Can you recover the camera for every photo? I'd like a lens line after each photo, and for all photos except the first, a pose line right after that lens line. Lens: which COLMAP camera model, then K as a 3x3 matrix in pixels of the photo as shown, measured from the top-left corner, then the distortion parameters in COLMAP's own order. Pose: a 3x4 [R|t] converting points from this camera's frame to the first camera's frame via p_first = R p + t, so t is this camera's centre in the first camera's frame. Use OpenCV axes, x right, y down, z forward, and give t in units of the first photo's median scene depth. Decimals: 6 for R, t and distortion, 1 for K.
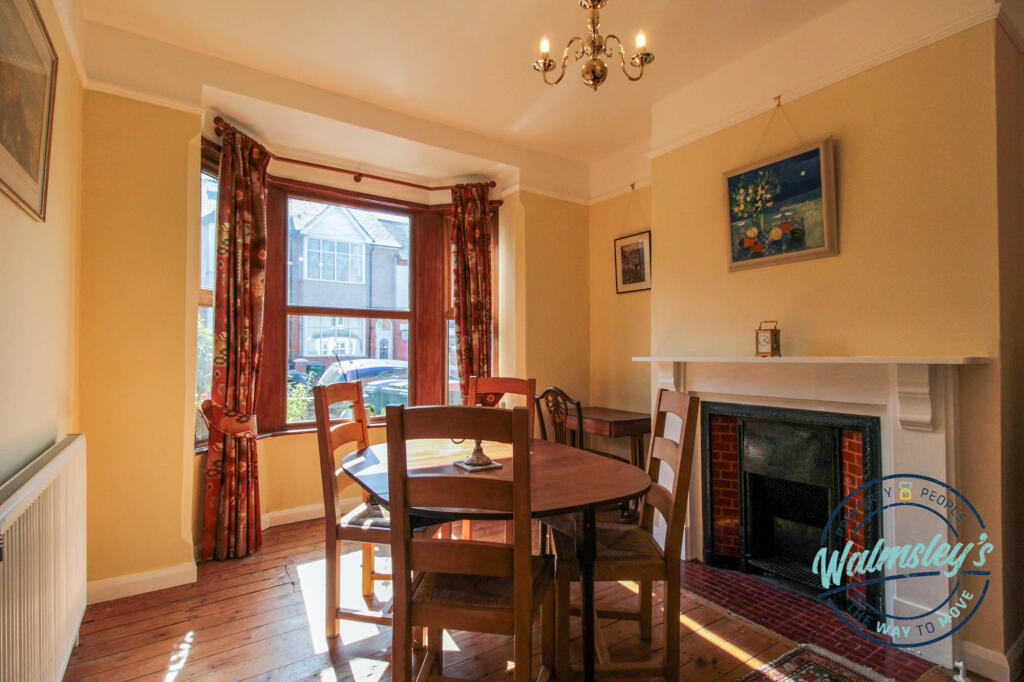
lens RADIAL K [[483.1, 0, 512.0], [0, 483.1, 341.0], [0, 0, 1]] dist [-0.018087, -0.000842]
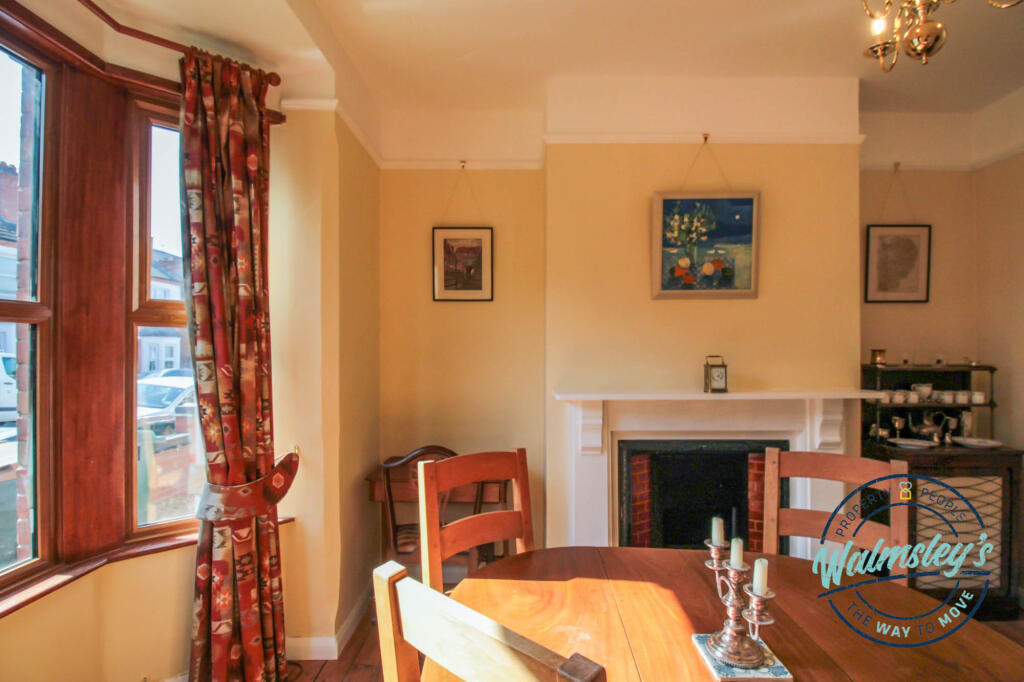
lens RADIAL K [[483.1, 0, 512.0], [0, 483.1, 341.0], [0, 0, 1]] dist [-0.018087, -0.000842]
pose [[0.566647, 0.006543, 0.823934, -0.485092], [-0.021078, 0.999756, 0.006557, -0.063758], [-0.823691, -0.021083, 0.566647, 0.706282]]
